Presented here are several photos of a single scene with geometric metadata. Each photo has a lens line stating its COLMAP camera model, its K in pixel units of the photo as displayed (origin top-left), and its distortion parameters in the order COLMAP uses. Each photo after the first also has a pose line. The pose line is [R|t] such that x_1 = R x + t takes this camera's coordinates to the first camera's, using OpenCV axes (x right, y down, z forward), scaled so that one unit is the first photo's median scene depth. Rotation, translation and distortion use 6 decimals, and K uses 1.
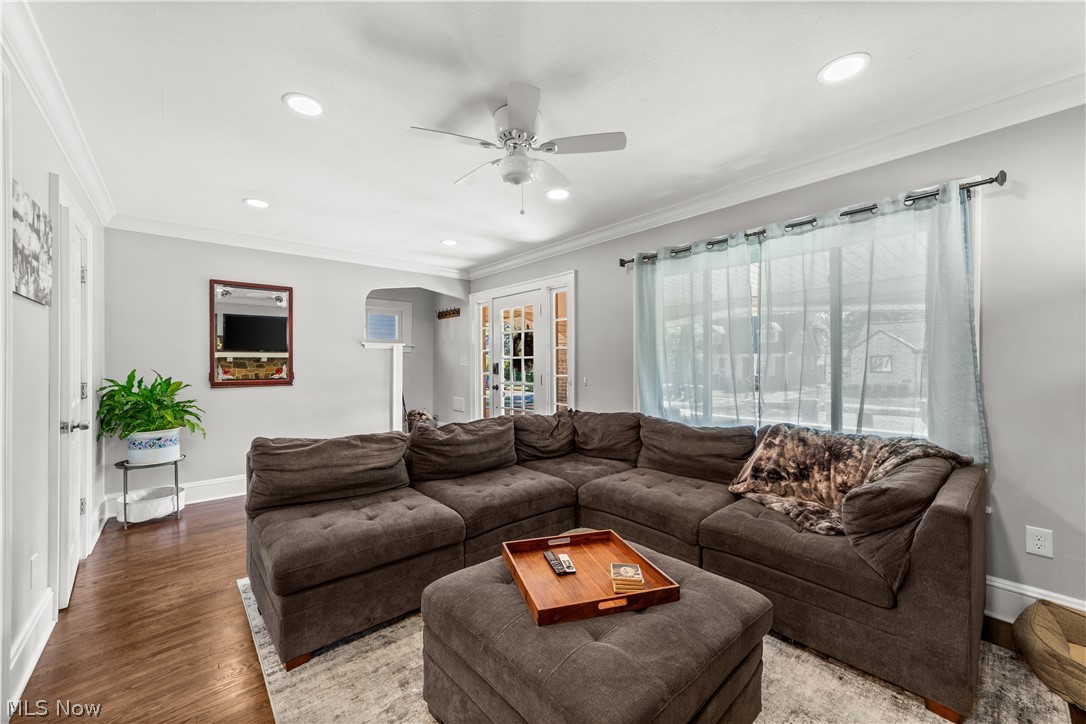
lens RADIAL K [[419.8, 0, 542.5], [0, 419.8, 366.1], [0, 0, 1]] dist [-0.000422, 0.000109]
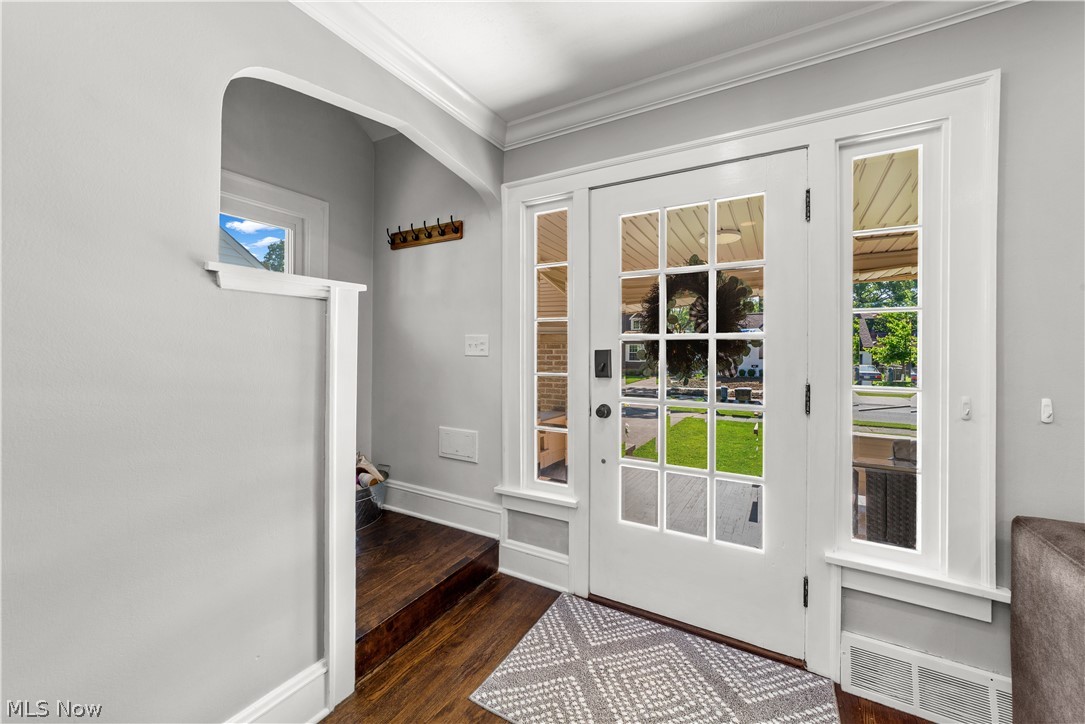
lens RADIAL K [[419.4, 0, 542.1], [0, 419.4, 360.1], [0, 0, 1]] dist [-0.000422, 0.000109]
pose [[0.945816, -0.001056, 0.324701, -0.280343], [-0.006047, 0.999764, 0.020867, -0.005596], [-0.324647, -0.021700, 0.945586, 0.611221]]
